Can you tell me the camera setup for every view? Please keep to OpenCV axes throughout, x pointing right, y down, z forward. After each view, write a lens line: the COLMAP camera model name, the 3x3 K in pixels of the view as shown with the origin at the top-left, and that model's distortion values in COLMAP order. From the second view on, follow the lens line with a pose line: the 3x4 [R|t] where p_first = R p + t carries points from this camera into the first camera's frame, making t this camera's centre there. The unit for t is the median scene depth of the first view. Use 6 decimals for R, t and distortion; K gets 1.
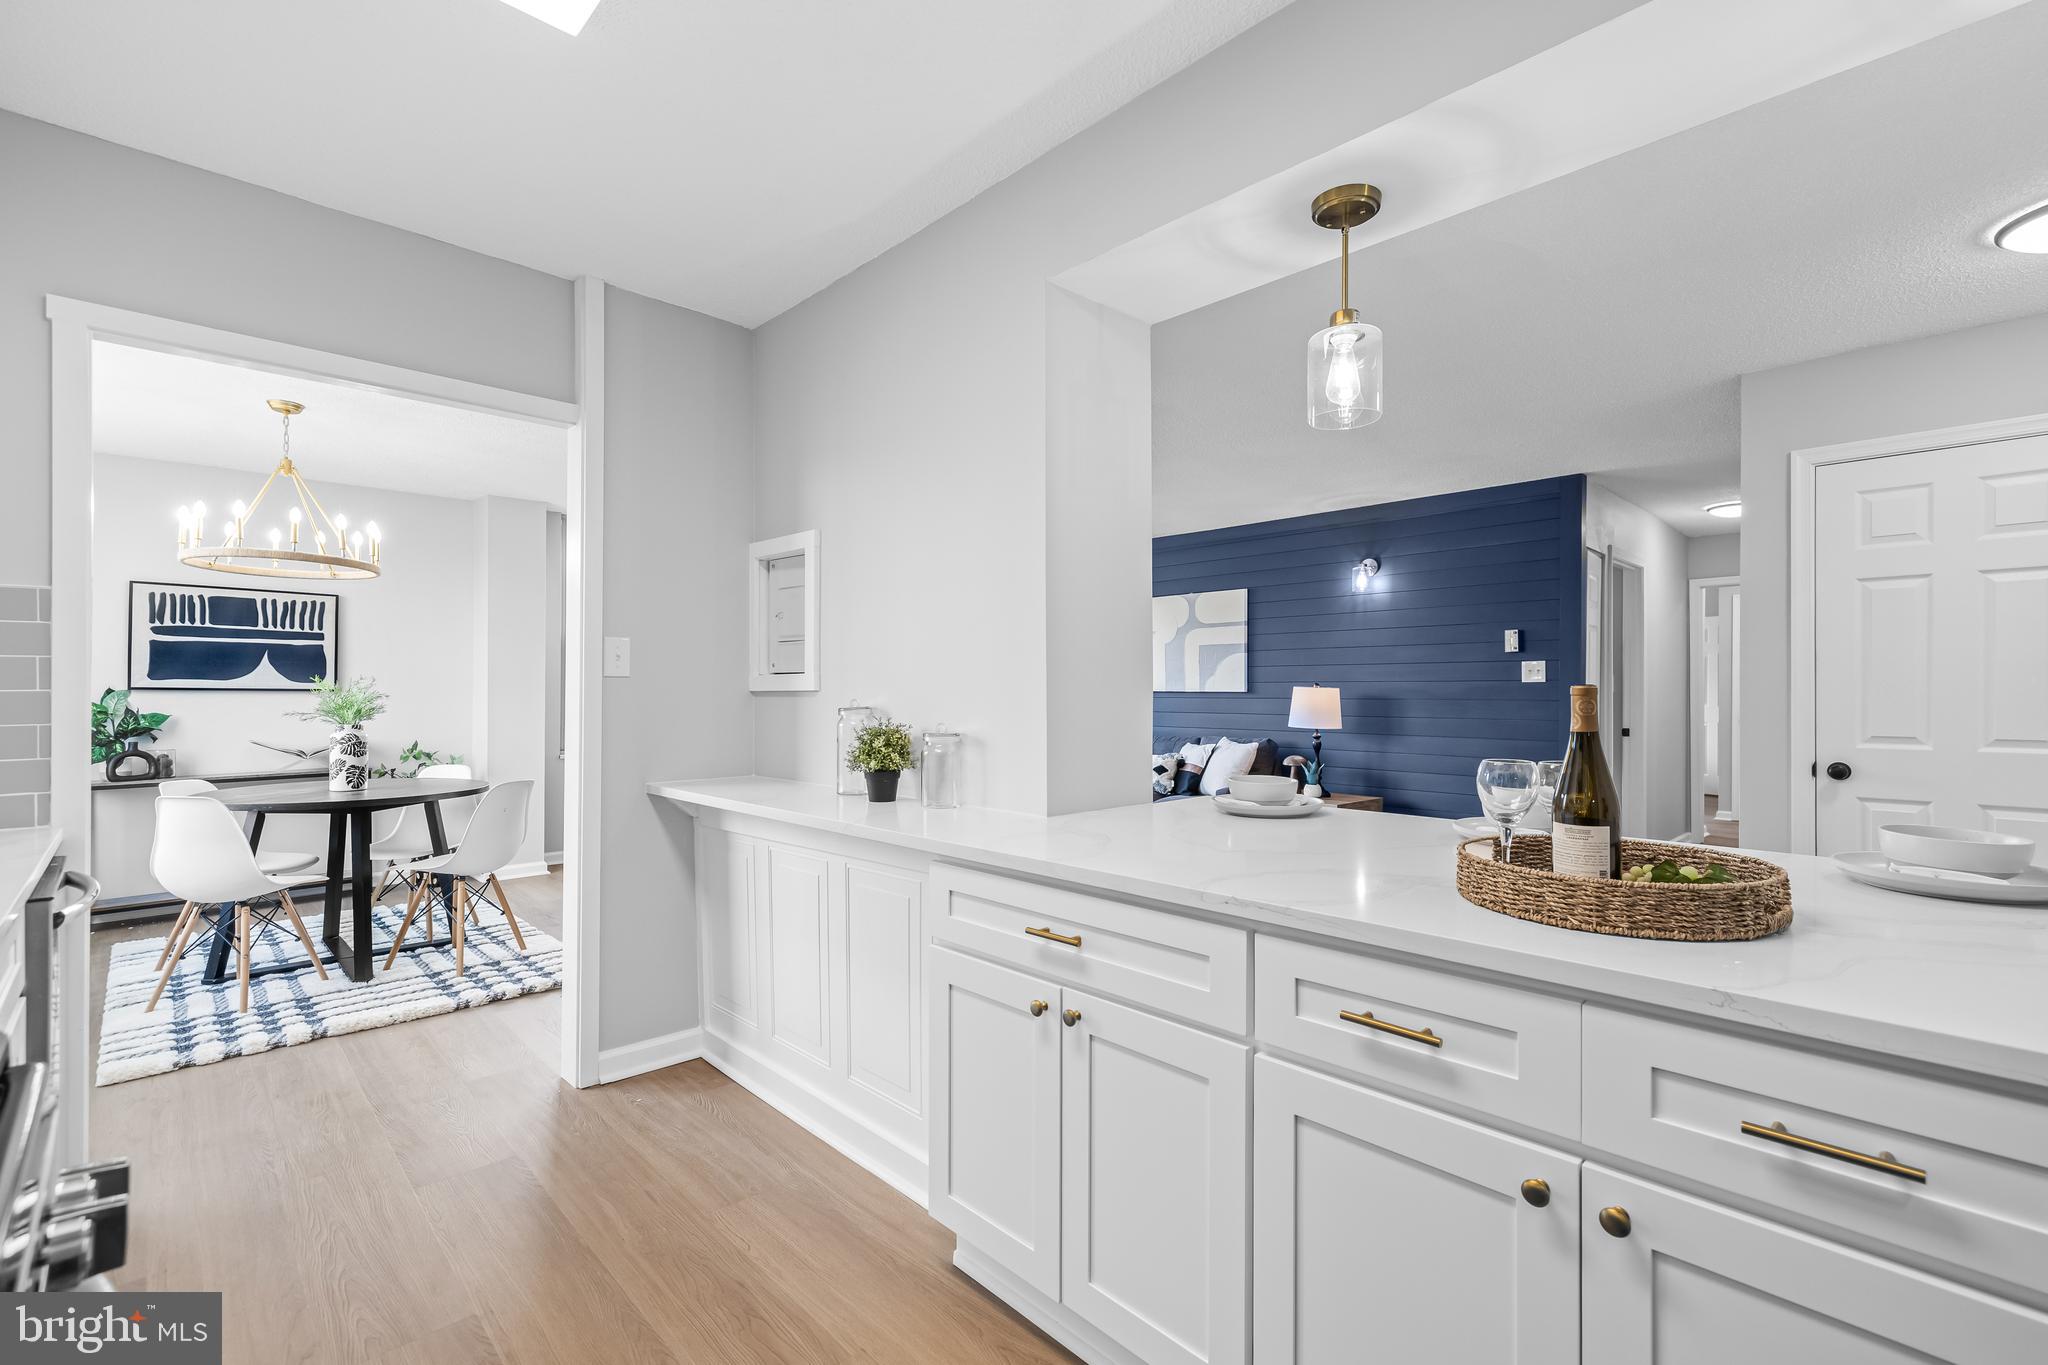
lens RADIAL K [[895.6, 0, 1021.3], [0, 895.6, 691.4], [0, 0, 1]] dist [0.000759, 0.000808]
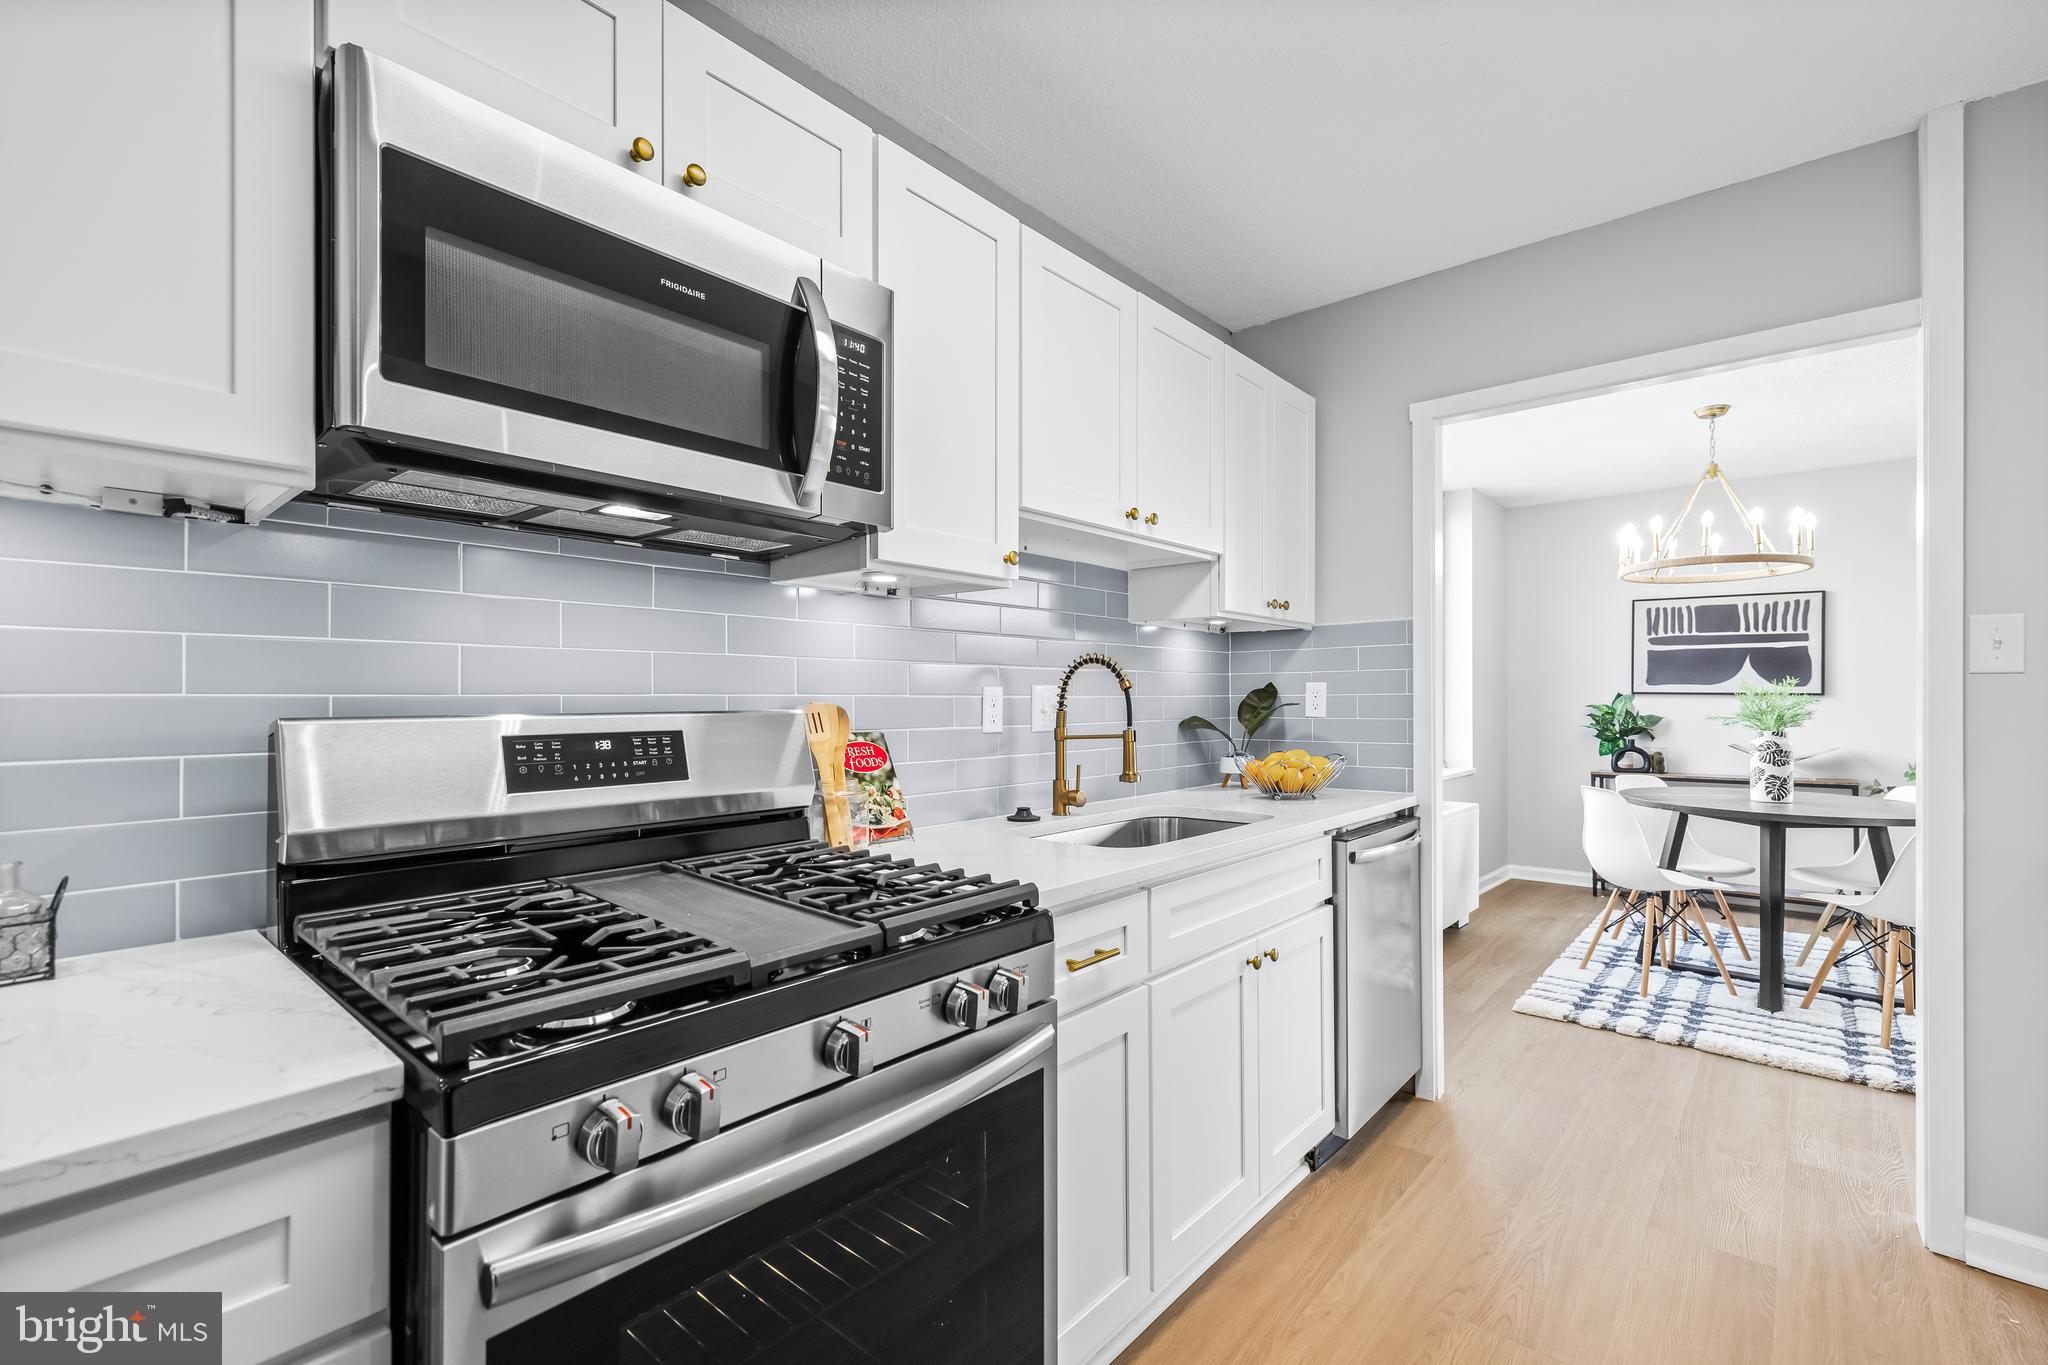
lens RADIAL K [[895.6, 0, 1026.9], [0, 895.6, 688.0], [0, 0, 1]] dist [0.000759, 0.000808]
pose [[0.084176, -0.007958, -0.996419, 0.113216], [-0.002052, 0.999965, -0.008160, 0.001595], [0.996449, 0.002731, 0.084156, 0.152610]]
